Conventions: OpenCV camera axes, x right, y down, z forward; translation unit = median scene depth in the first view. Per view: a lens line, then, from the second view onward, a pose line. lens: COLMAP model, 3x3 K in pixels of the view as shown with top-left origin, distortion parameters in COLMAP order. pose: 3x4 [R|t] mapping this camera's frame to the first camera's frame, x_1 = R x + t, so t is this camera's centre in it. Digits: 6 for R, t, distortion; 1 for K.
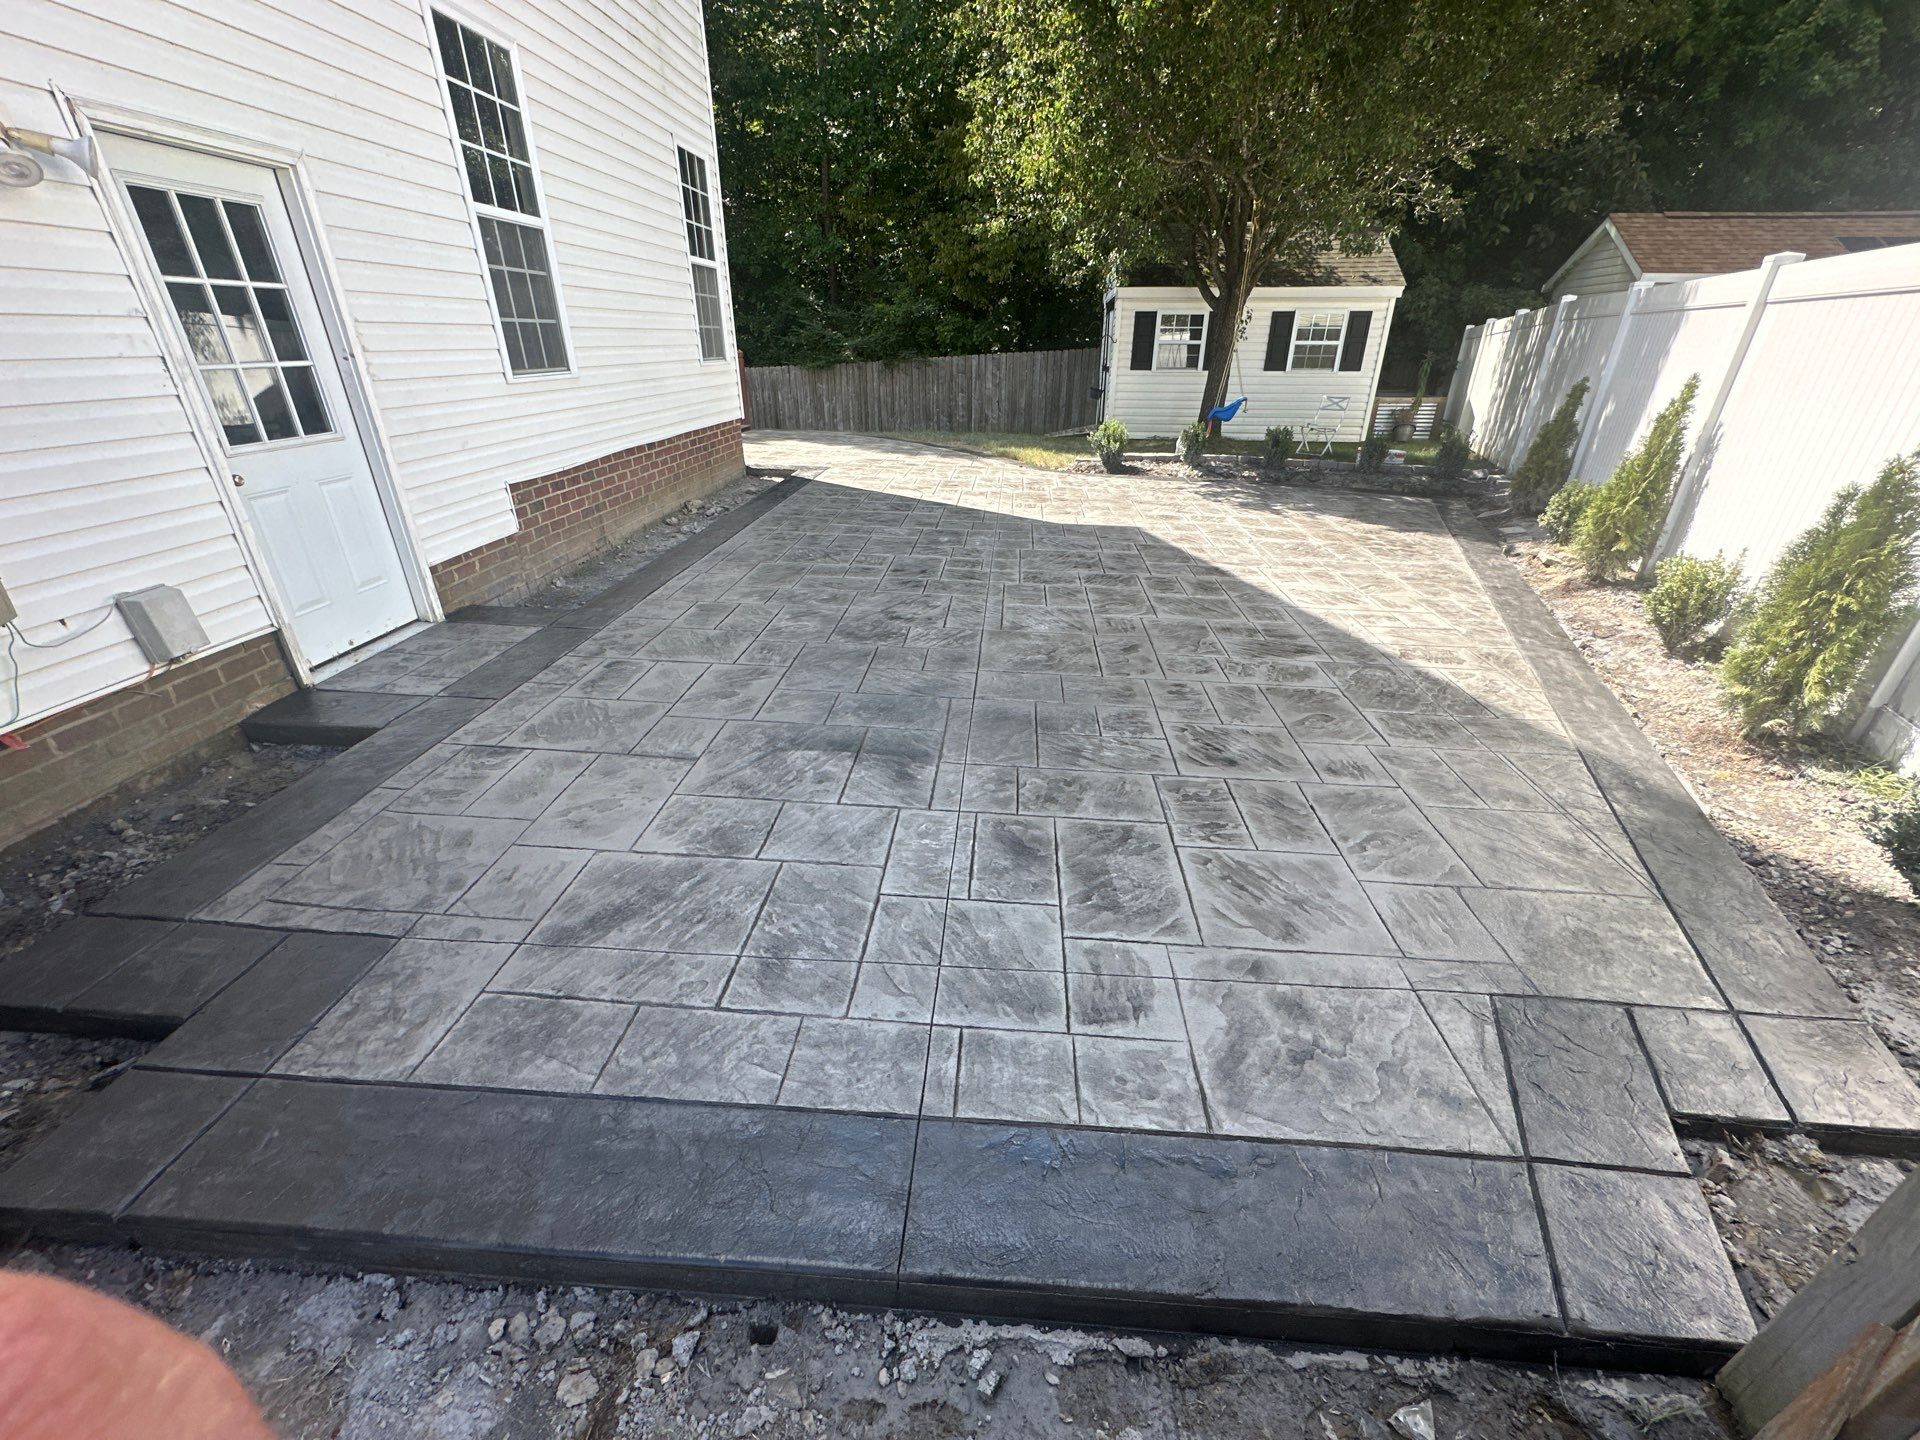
lens RADIAL K [[764.0, 0, 960.0], [0, 764.0, 720.0], [0, 0, 1]] dist [-0.002627, -0.000908]
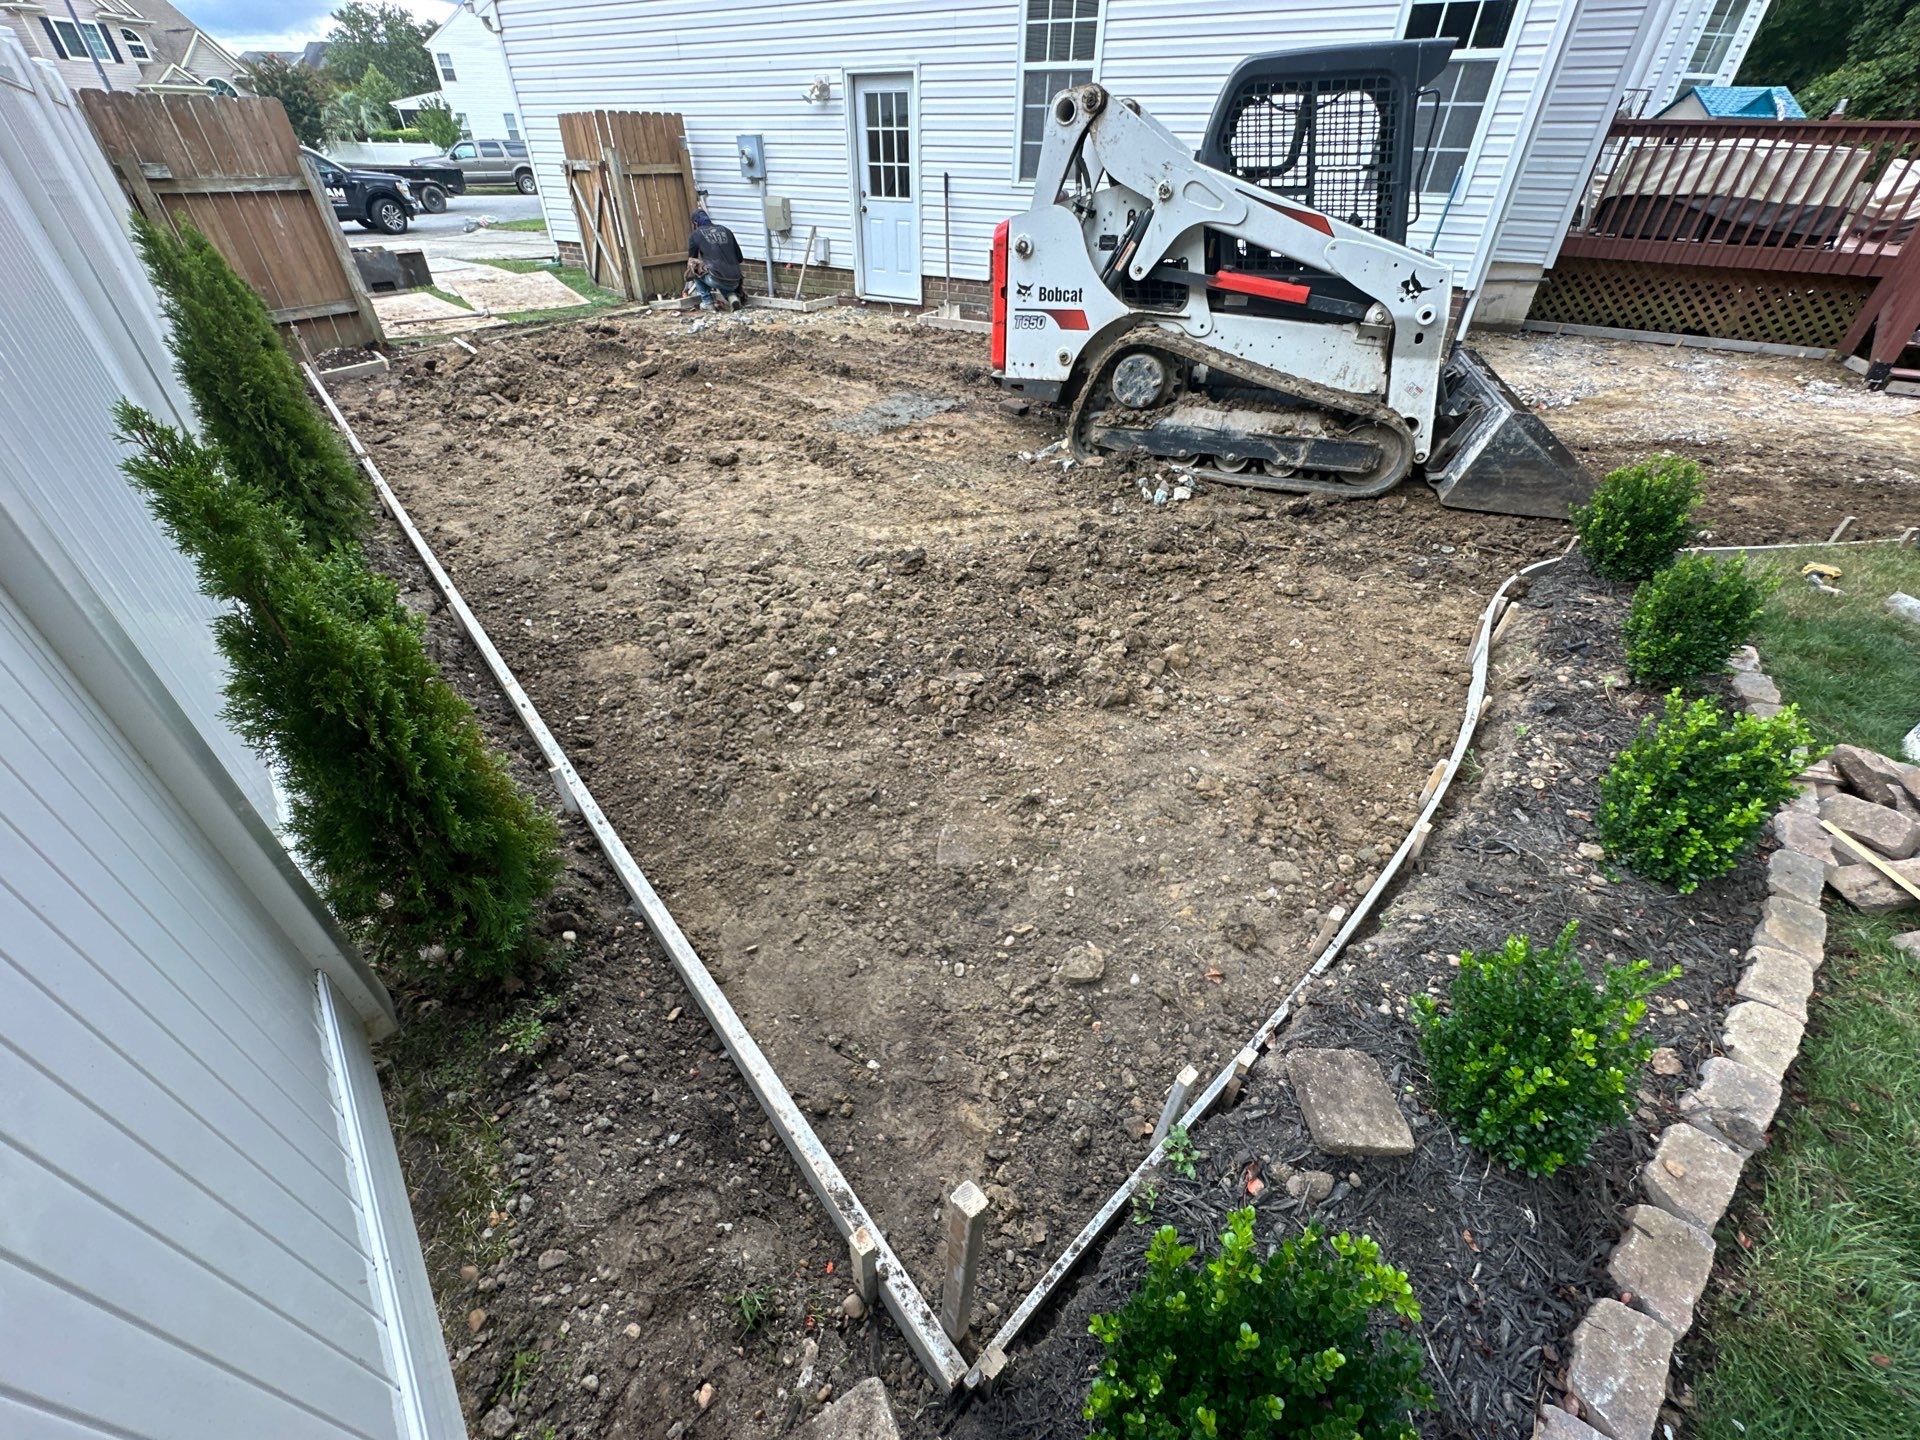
lens RADIAL K [[764.0, 0, 960.0], [0, 764.0, 720.0], [0, 0, 1]] dist [-0.002627, -0.000908]
pose [[-0.437429, 0.531556, -0.725331, 1.265685], [-0.415543, 0.595826, 0.687252, -0.845415], [0.797484, 0.602030, -0.039747, 1.680755]]
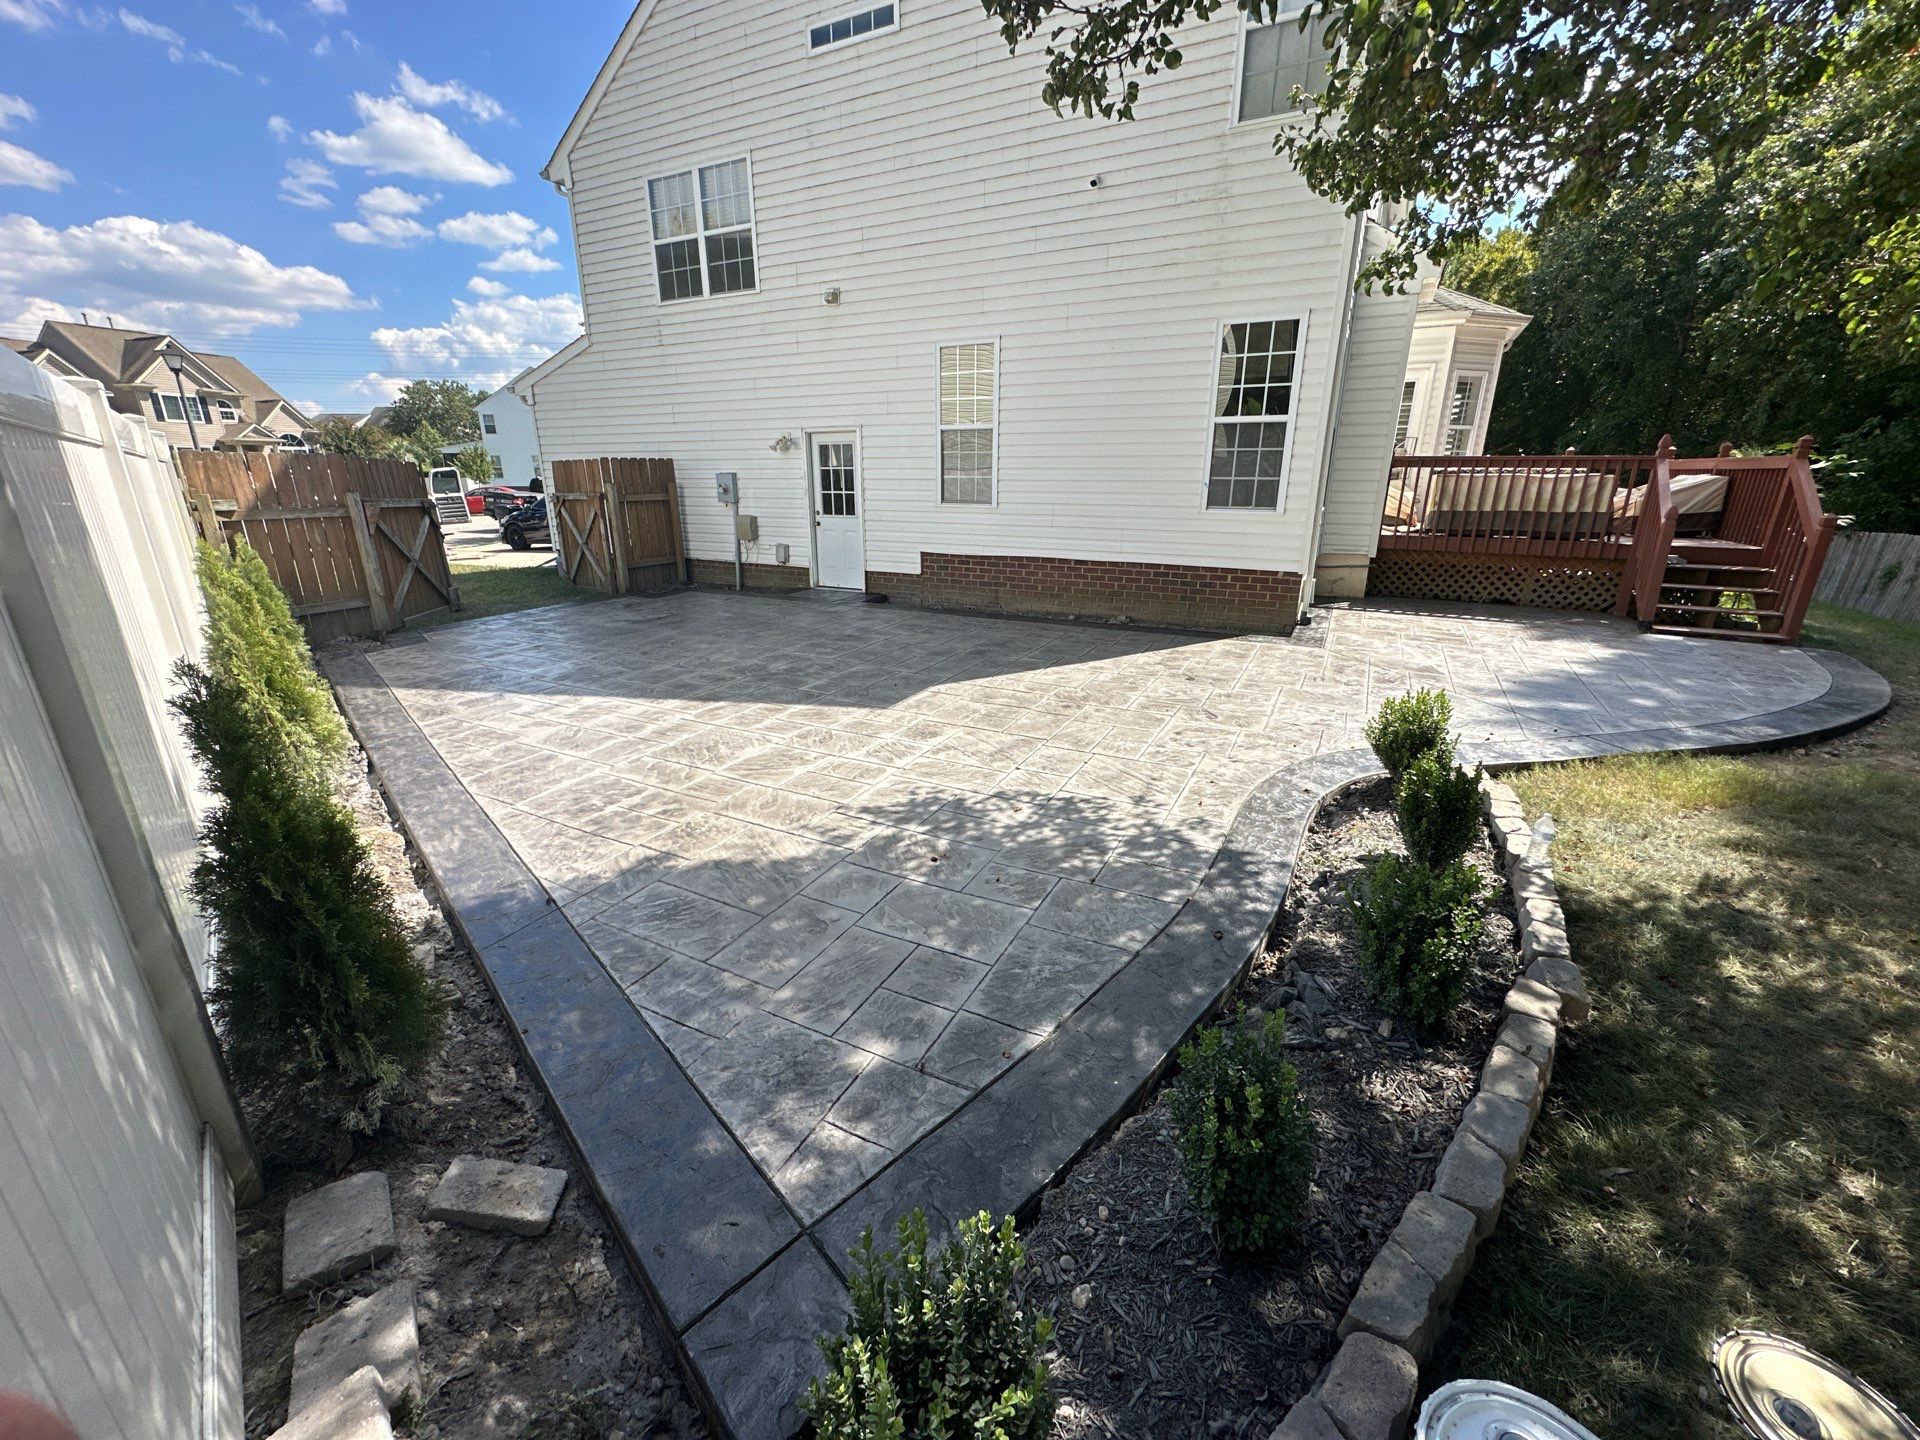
lens RADIAL K [[764.0, 0, 960.0], [0, 764.0, 720.0], [0, 0, 1]] dist [-0.002627, -0.000908]
pose [[-0.394797, 0.274344, -0.876853, 1.330289], [-0.415240, 0.798067, 0.436653, -0.910001], [0.819580, 0.536494, -0.201156, 1.781047]]
